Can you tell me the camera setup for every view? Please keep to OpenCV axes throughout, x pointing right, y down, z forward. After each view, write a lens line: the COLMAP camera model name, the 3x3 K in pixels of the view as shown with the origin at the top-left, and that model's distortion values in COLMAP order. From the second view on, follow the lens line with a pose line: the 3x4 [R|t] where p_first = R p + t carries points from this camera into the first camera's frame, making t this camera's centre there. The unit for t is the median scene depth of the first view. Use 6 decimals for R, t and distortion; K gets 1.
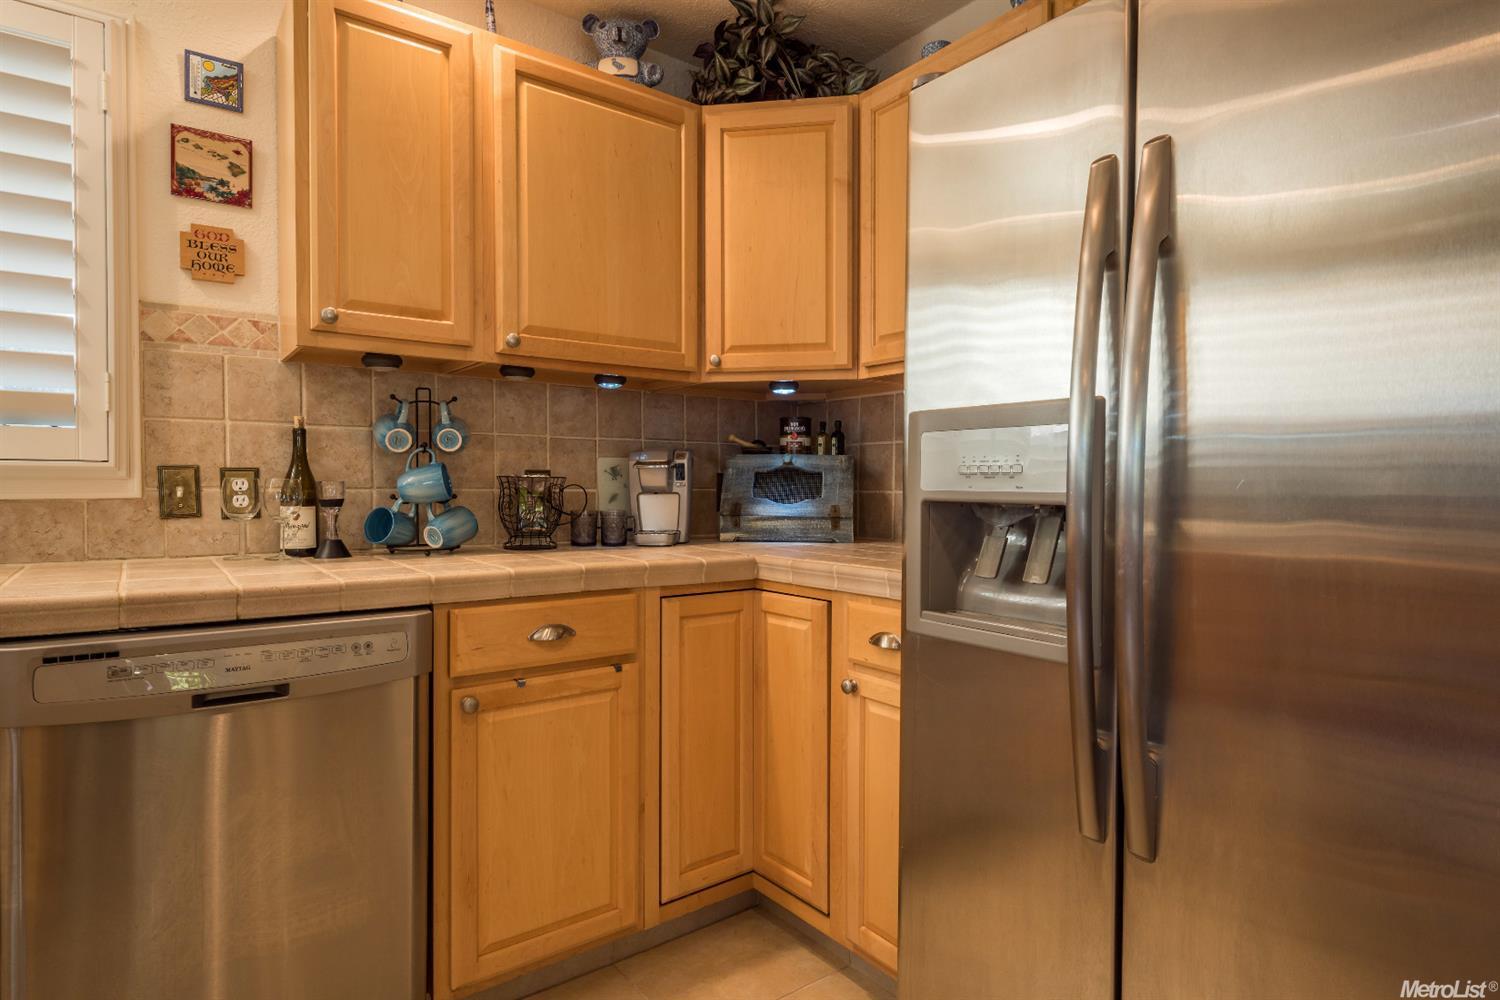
lens RADIAL K [[808.2, 0, 750.0], [0, 808.2, 500.0], [0, 0, 1]] dist [0.003446, -0.001700]
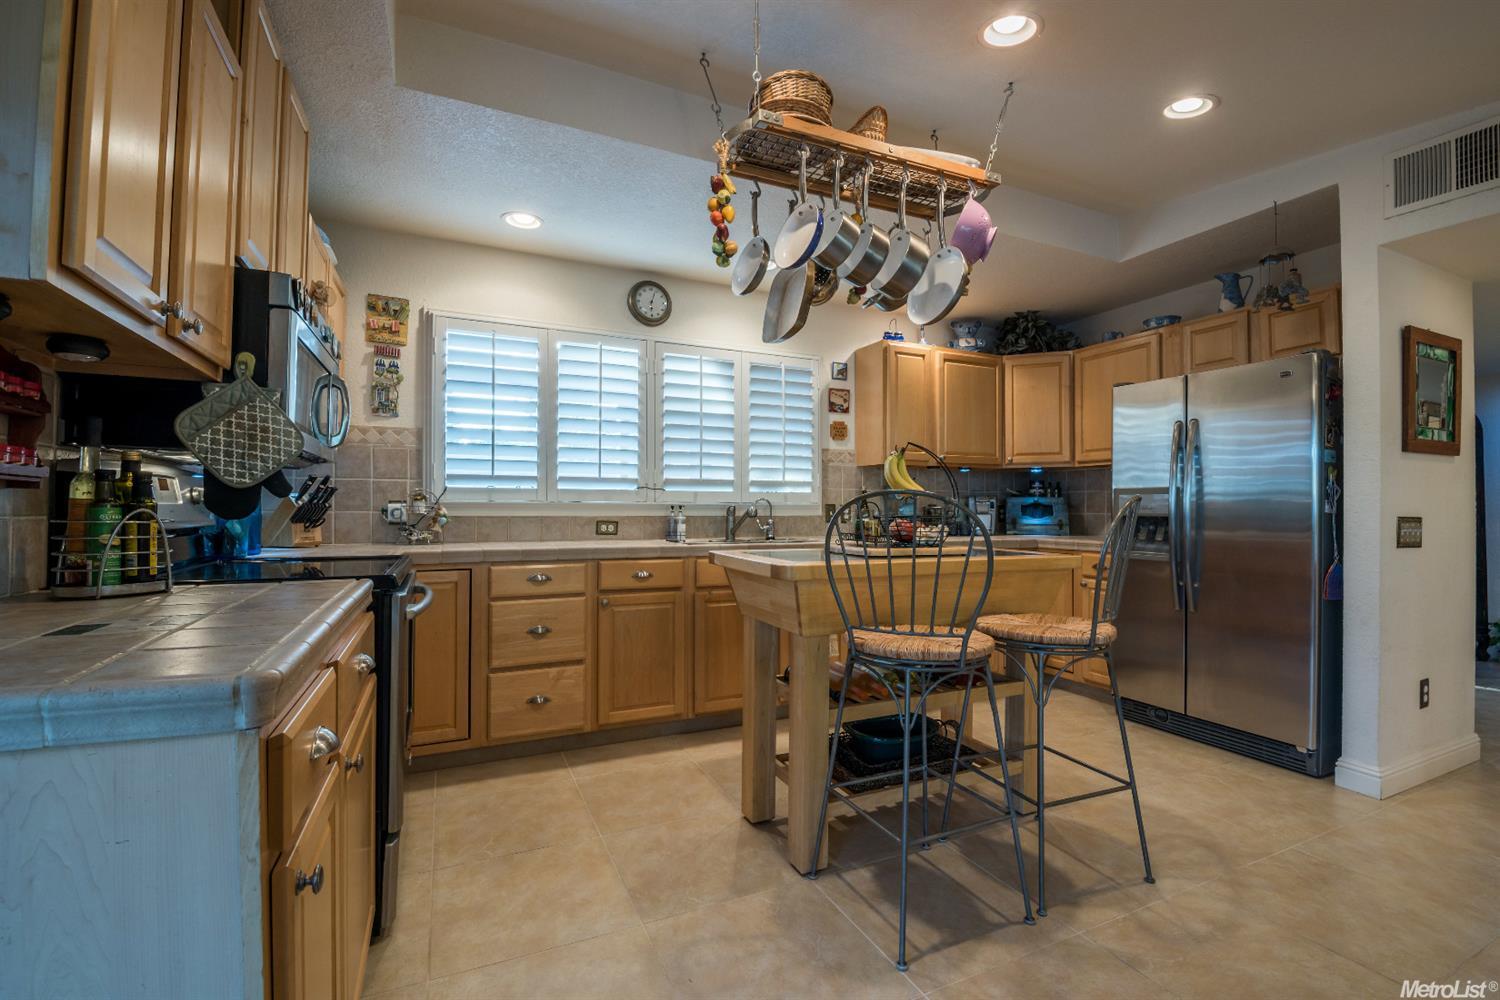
lens RADIAL K [[650.4, 0, 750.0], [0, 650.4, 500.0], [0, 0, 1]] dist [-0.002351, -0.000271]
pose [[0.978060, -0.003304, -0.208298, -0.478830], [-0.003342, 0.999497, -0.031547, 0.016383], [0.208298, 0.031551, 0.977556, -1.283221]]
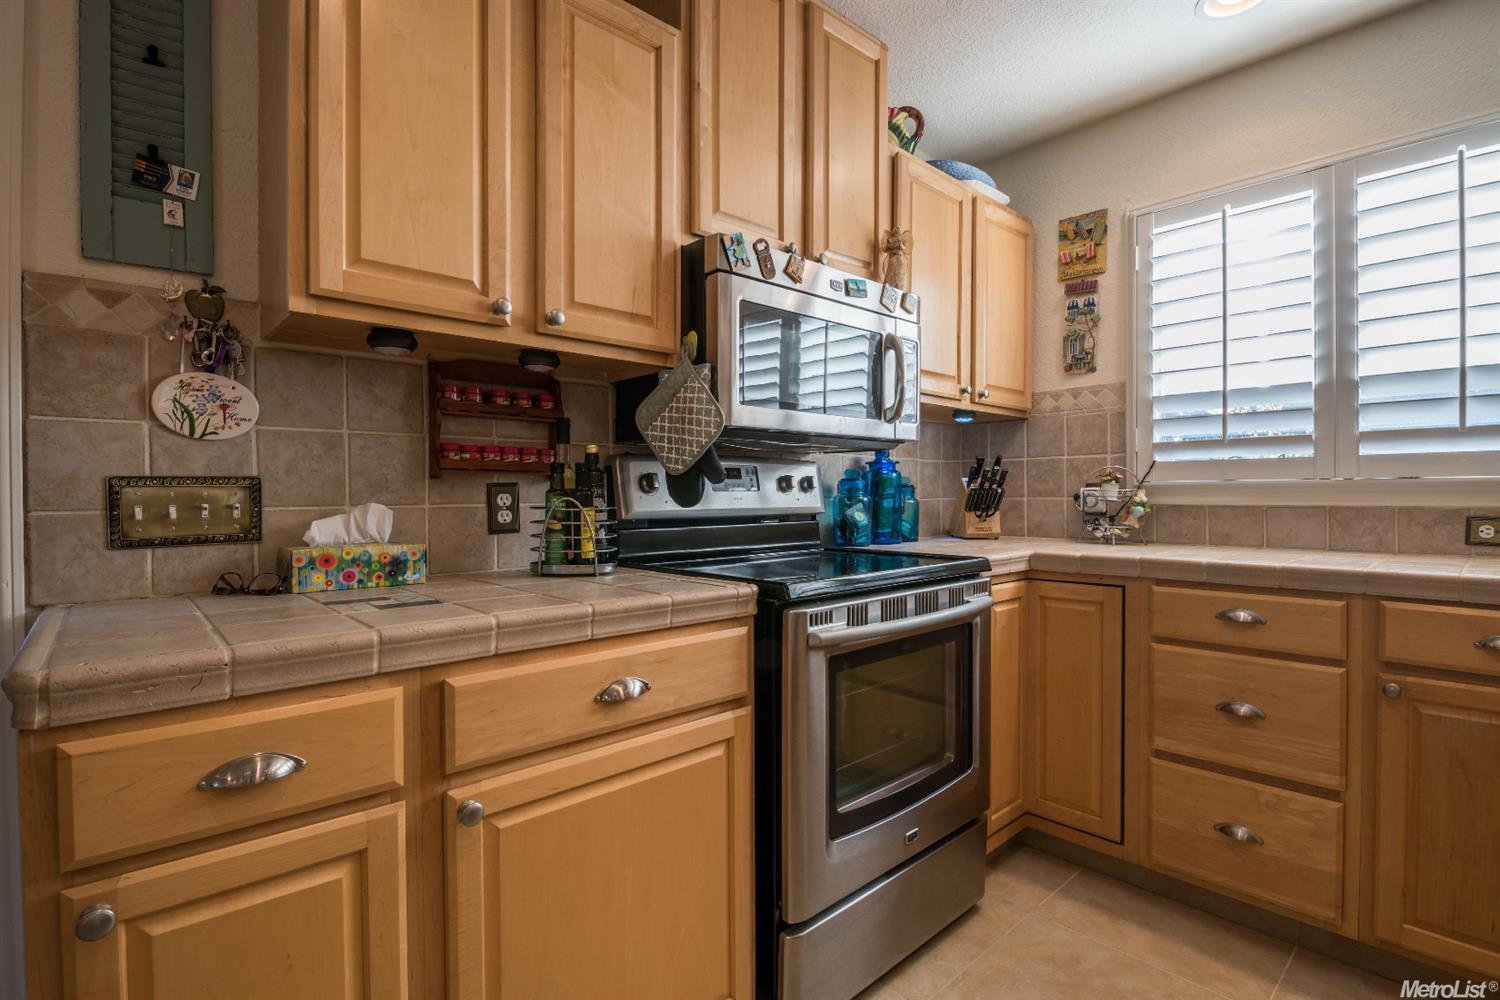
lens RADIAL K [[707.5, 0, 750.0], [0, 707.5, 500.0], [0, 0, 1]] dist [0.001912, -0.010390]
pose [[0.094147, 0.003354, -0.995553, -0.418444], [-0.012021, 0.999925, 0.002232, 0.005370], [0.995486, 0.011757, 0.094180, -0.625953]]
